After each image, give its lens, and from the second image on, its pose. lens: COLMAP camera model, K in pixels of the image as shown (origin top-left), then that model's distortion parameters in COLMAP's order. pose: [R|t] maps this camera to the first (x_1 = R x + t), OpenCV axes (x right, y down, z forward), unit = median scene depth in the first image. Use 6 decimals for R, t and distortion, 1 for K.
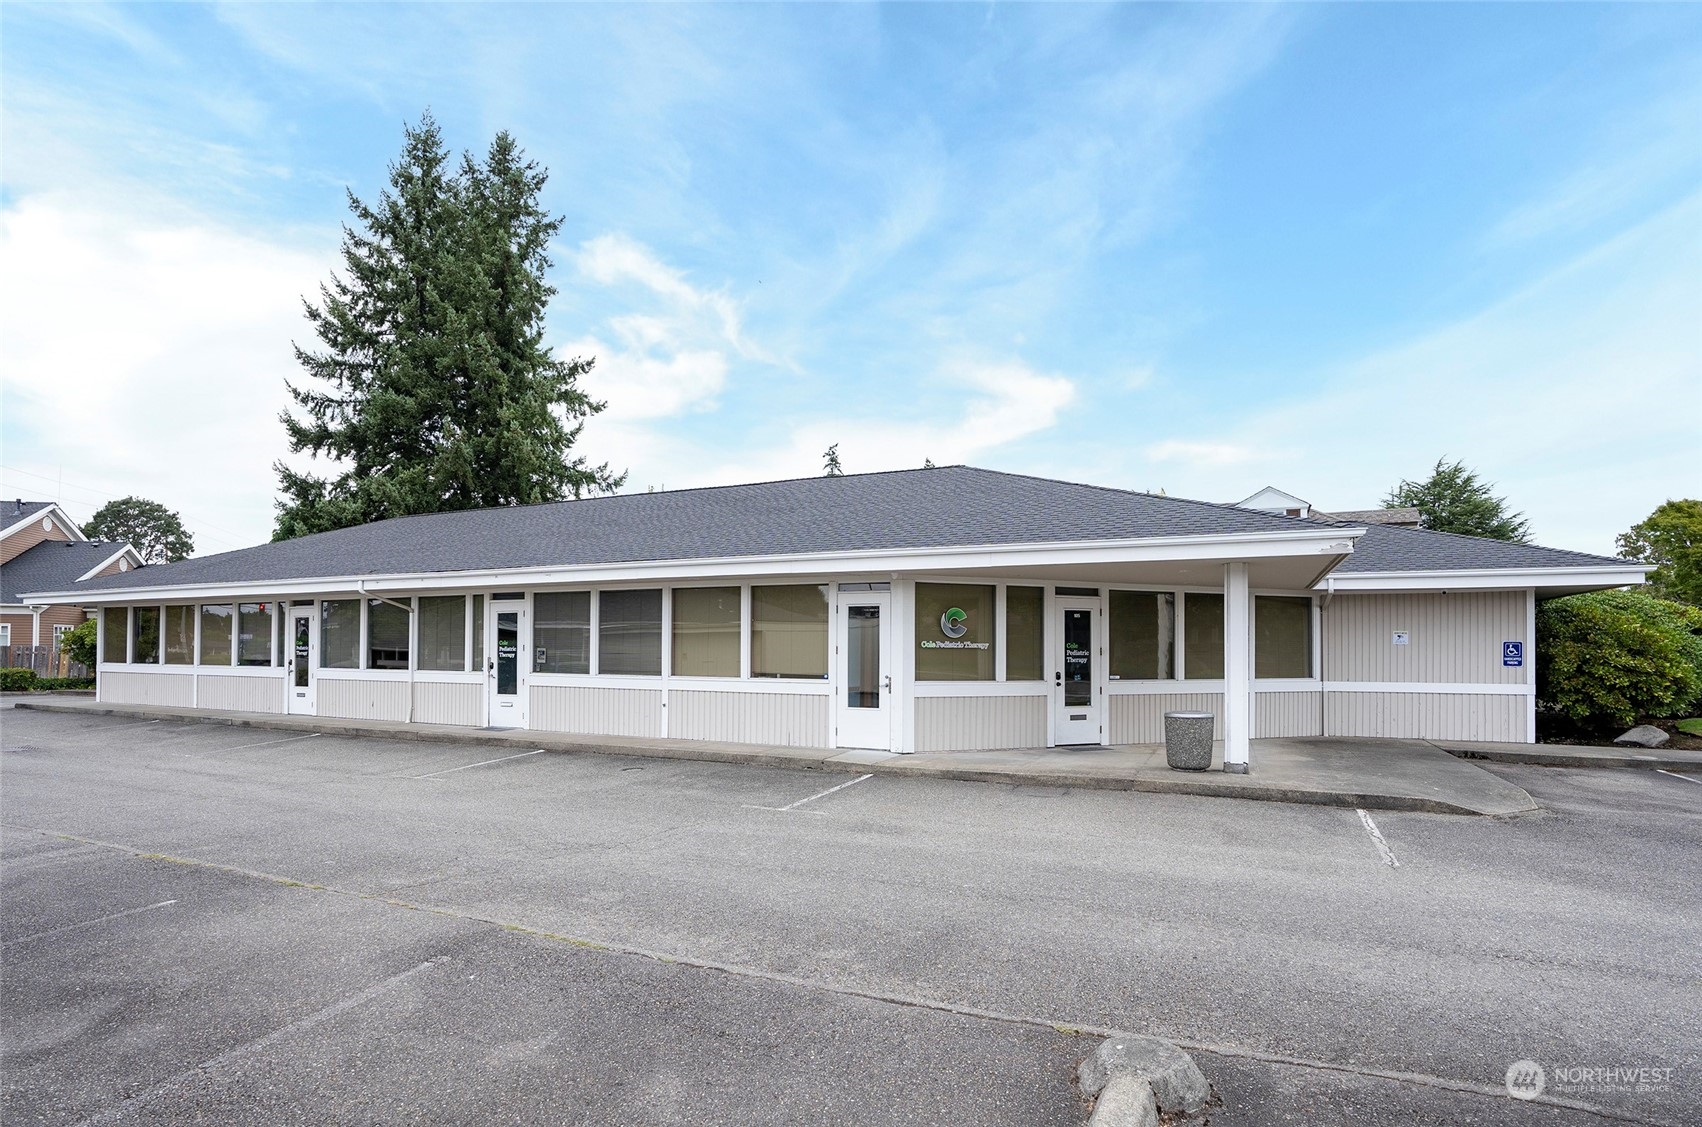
lens RADIAL K [[881.6, 0, 802.3], [0, 881.6, 632.4], [0, 0, 1]] dist [-0.046256, 0.002711]
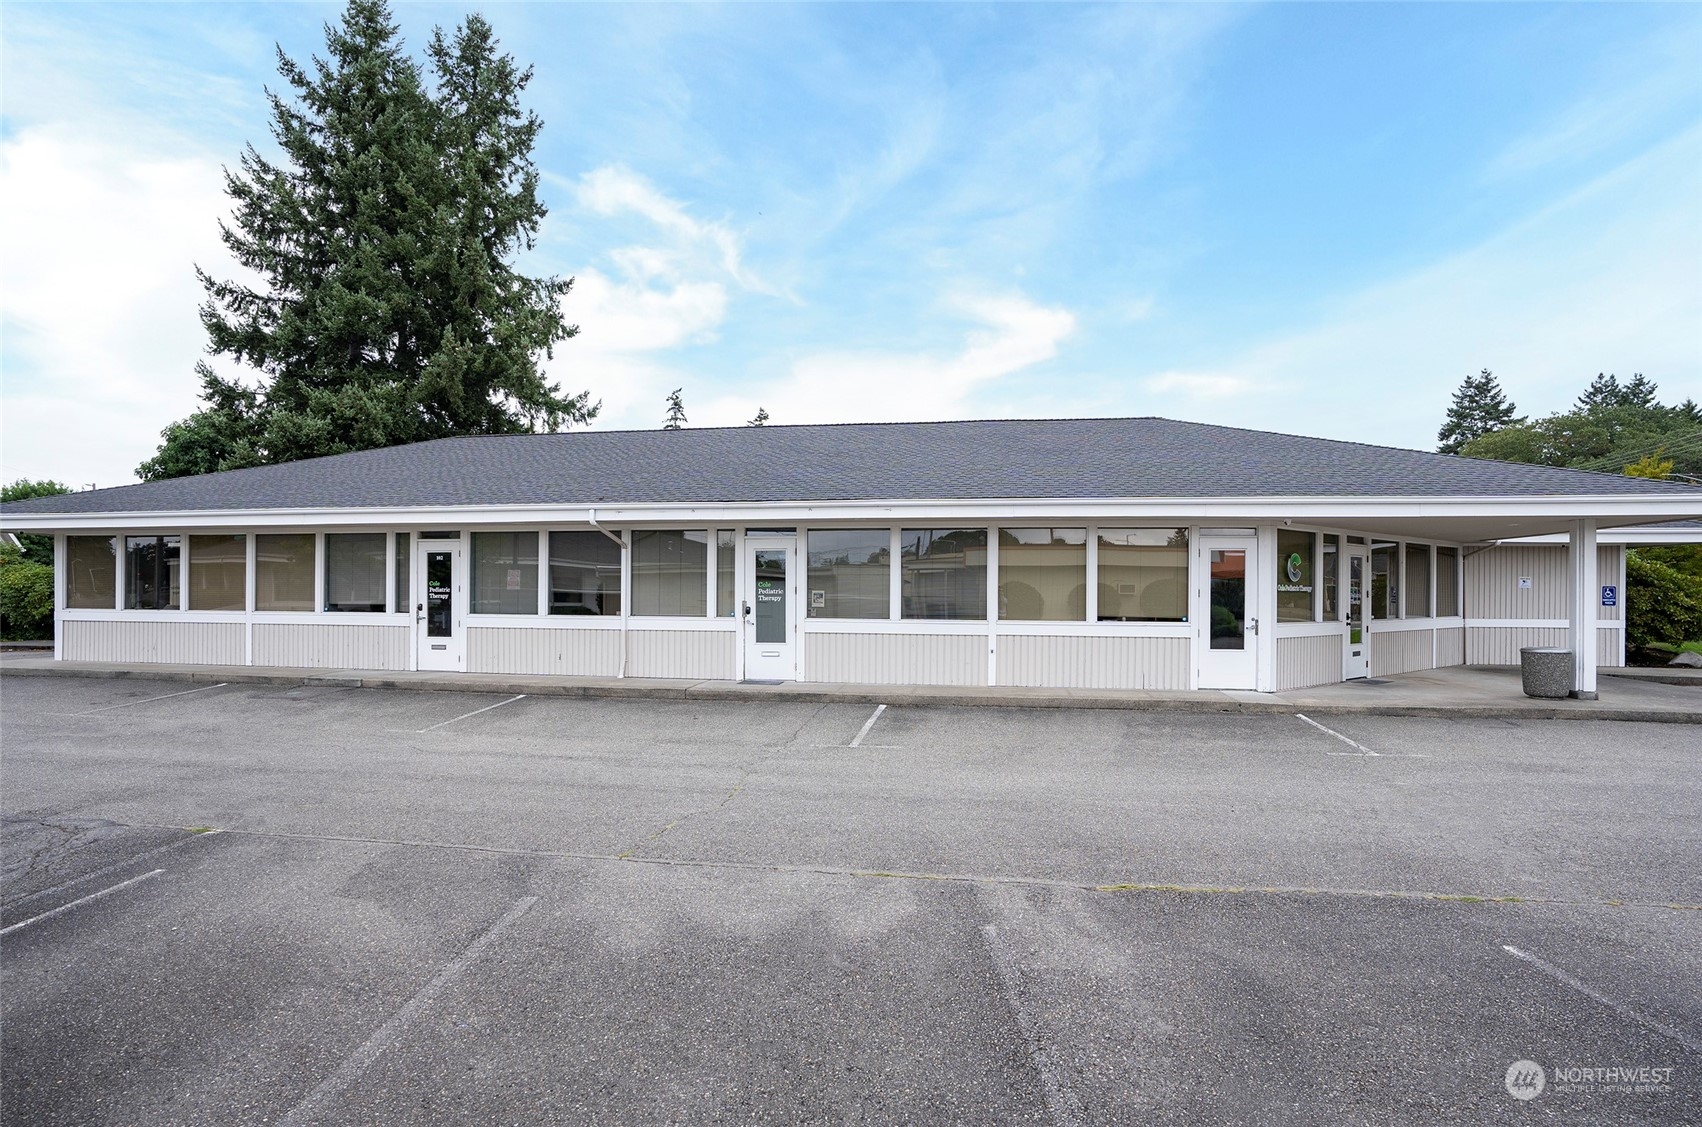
lens RADIAL K [[827.2, 0, 852.6], [0, 827.2, 587.4], [0, 0, 1]] dist [-0.041936, 0.006119]
pose [[0.957031, 0.001225, 0.289983, -0.426612], [-0.006552, 0.999827, 0.017400, -0.000548], [-0.289912, -0.018552, 0.956873, 0.143752]]
